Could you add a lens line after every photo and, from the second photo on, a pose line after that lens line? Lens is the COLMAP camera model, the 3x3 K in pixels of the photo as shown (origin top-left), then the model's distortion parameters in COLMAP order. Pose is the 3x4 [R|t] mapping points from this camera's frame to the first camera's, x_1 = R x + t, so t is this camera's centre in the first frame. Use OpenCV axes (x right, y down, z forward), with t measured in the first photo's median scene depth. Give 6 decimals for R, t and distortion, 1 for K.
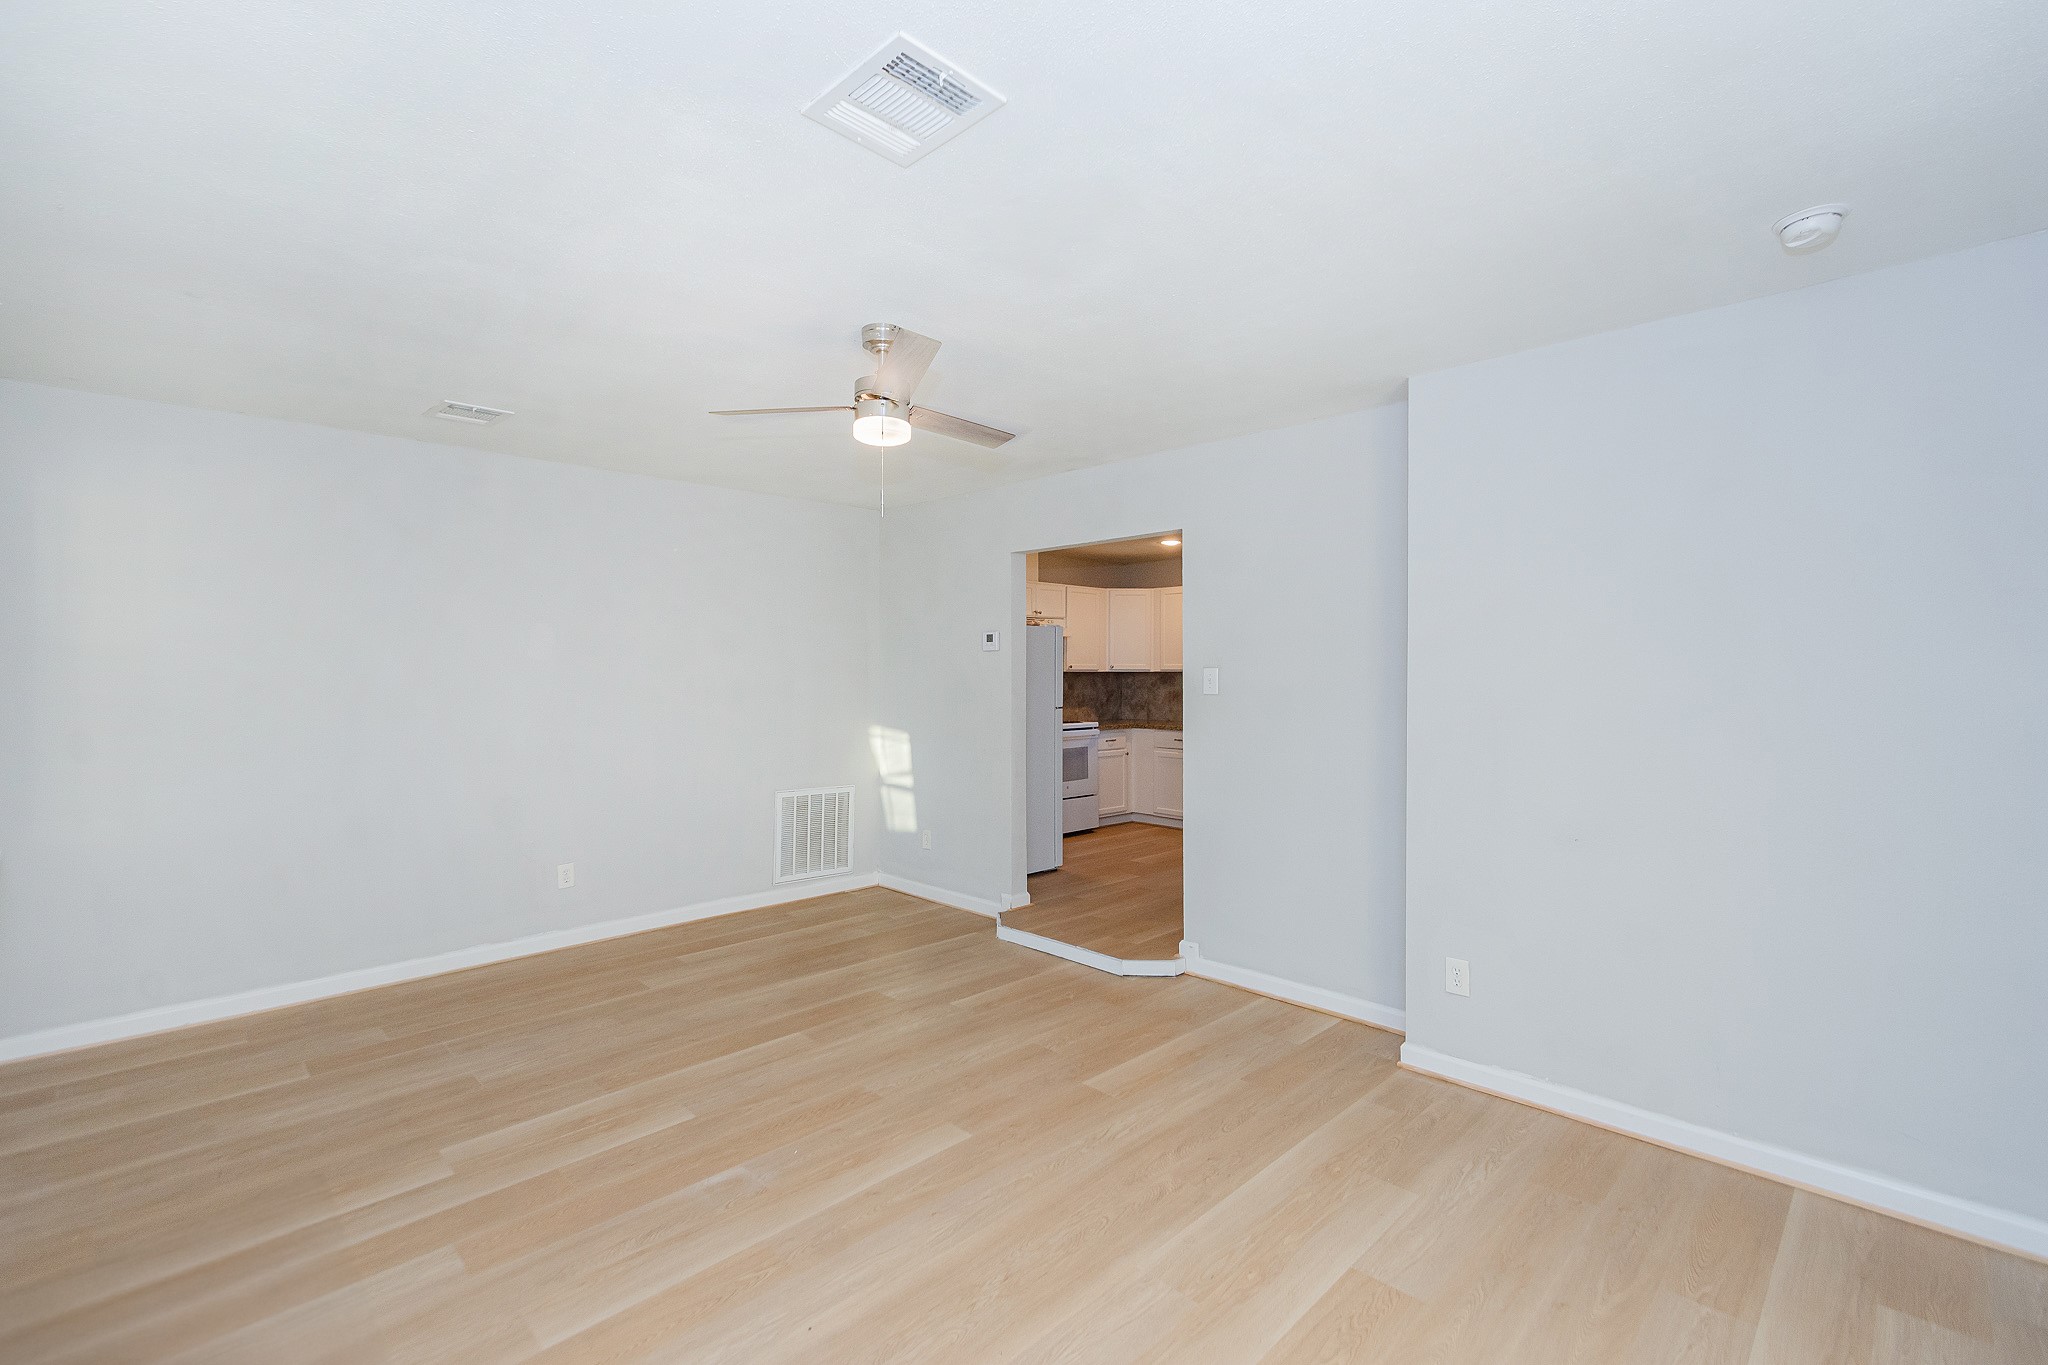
lens RADIAL K [[865.4, 0, 1021.1], [0, 865.4, 673.0], [0, 0, 1]] dist [0.001800, -0.000053]
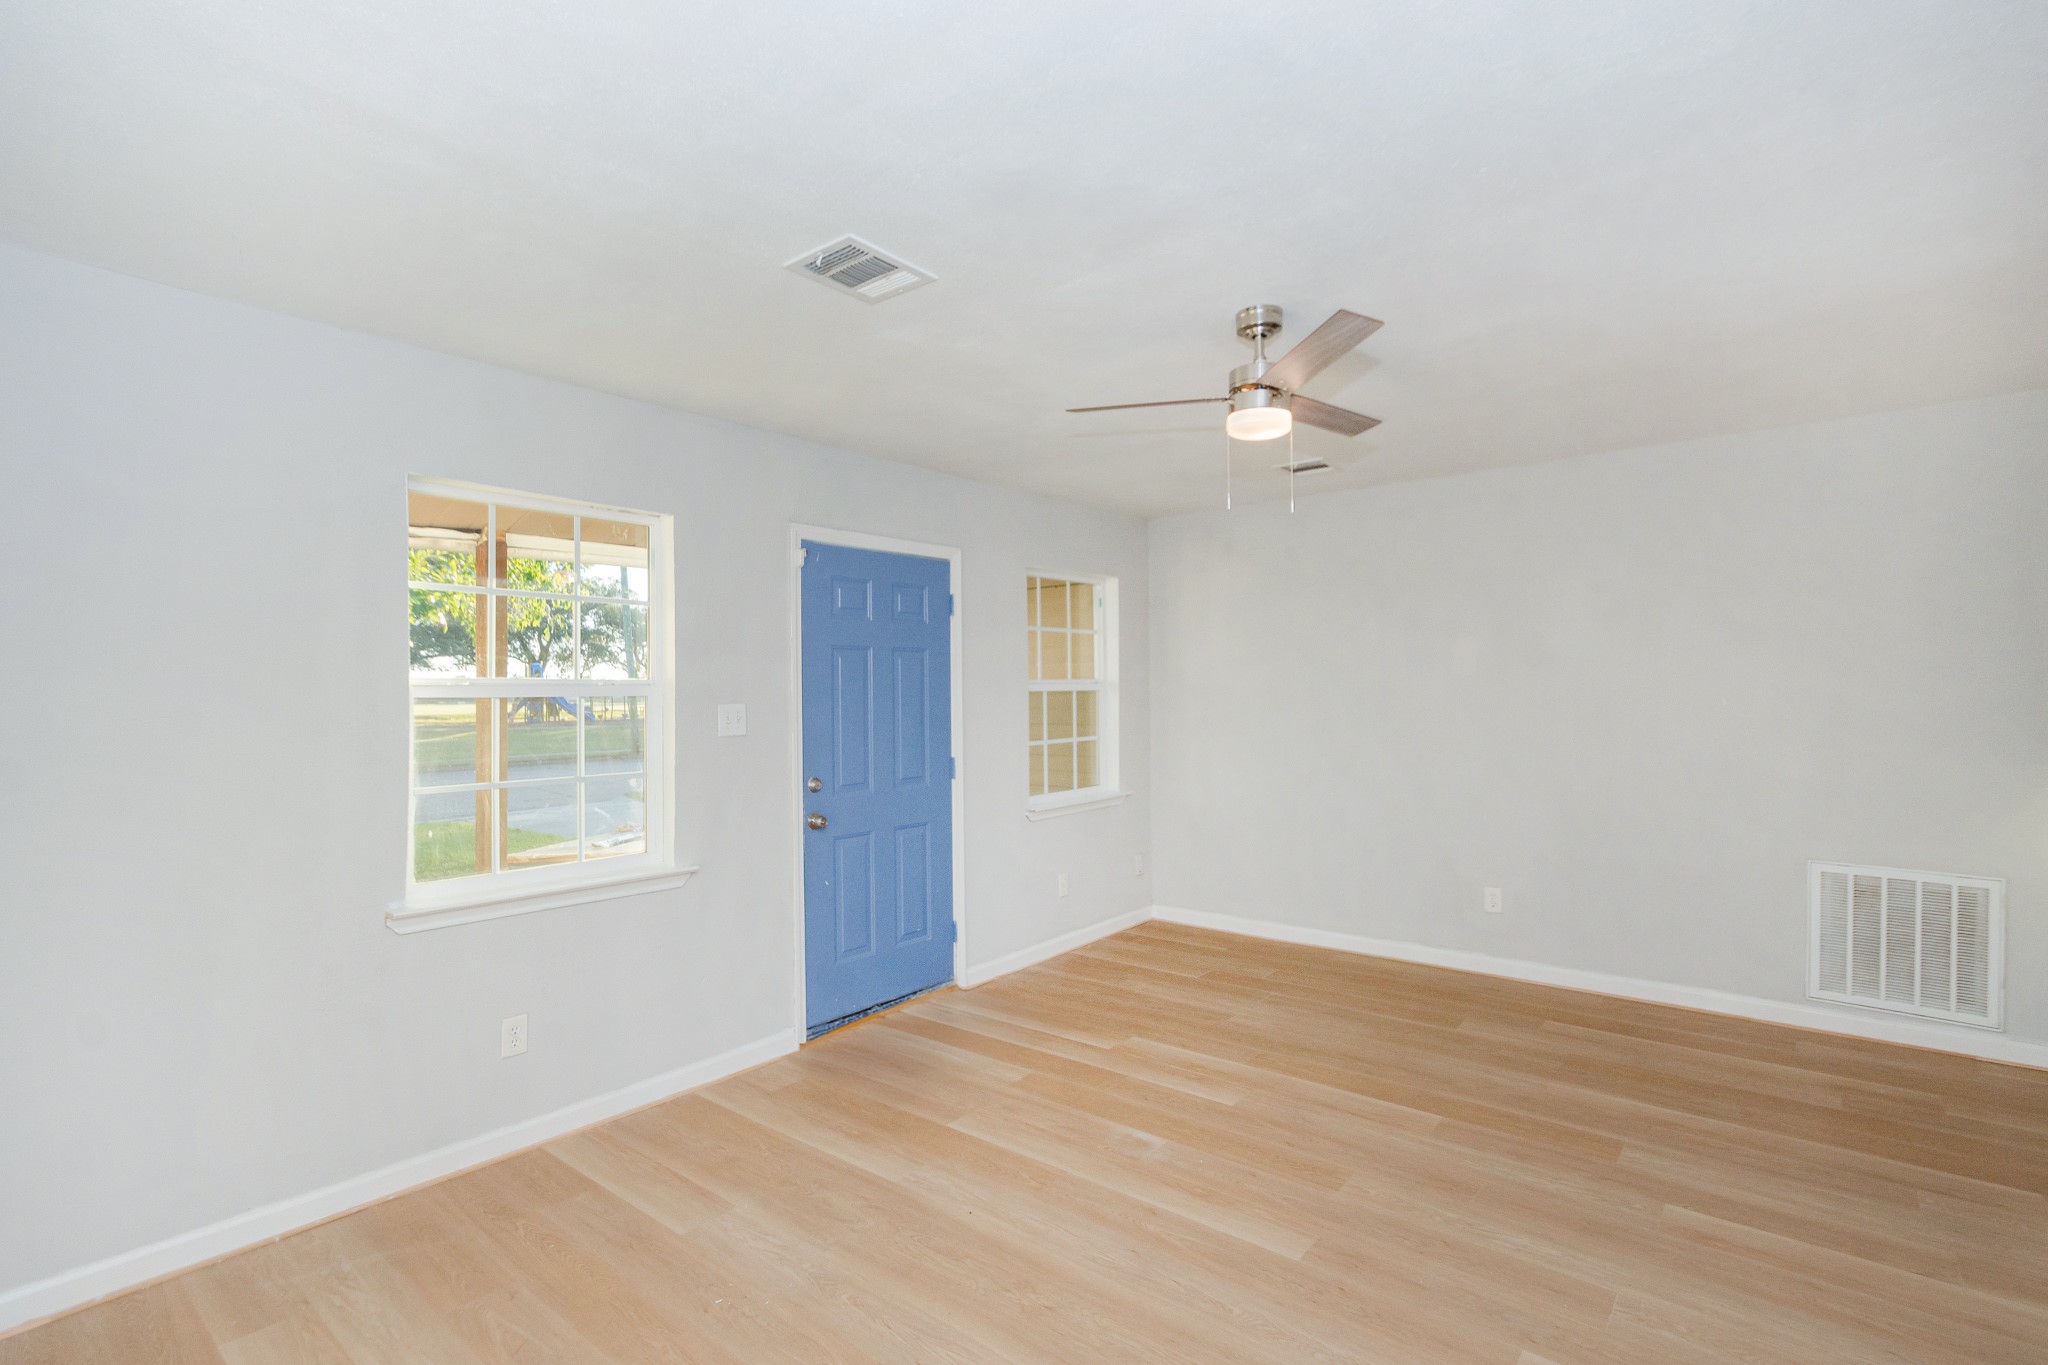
lens RADIAL K [[957.4, 0, 1027.0], [0, 957.4, 713.0], [0, 0, 1]] dist [-0.002330, -0.000732]
pose [[0.113542, 0.022685, -0.993274, 0.555743], [0.008796, 0.999677, 0.023837, -0.000497], [0.993494, -0.011443, 0.113306, 0.458661]]
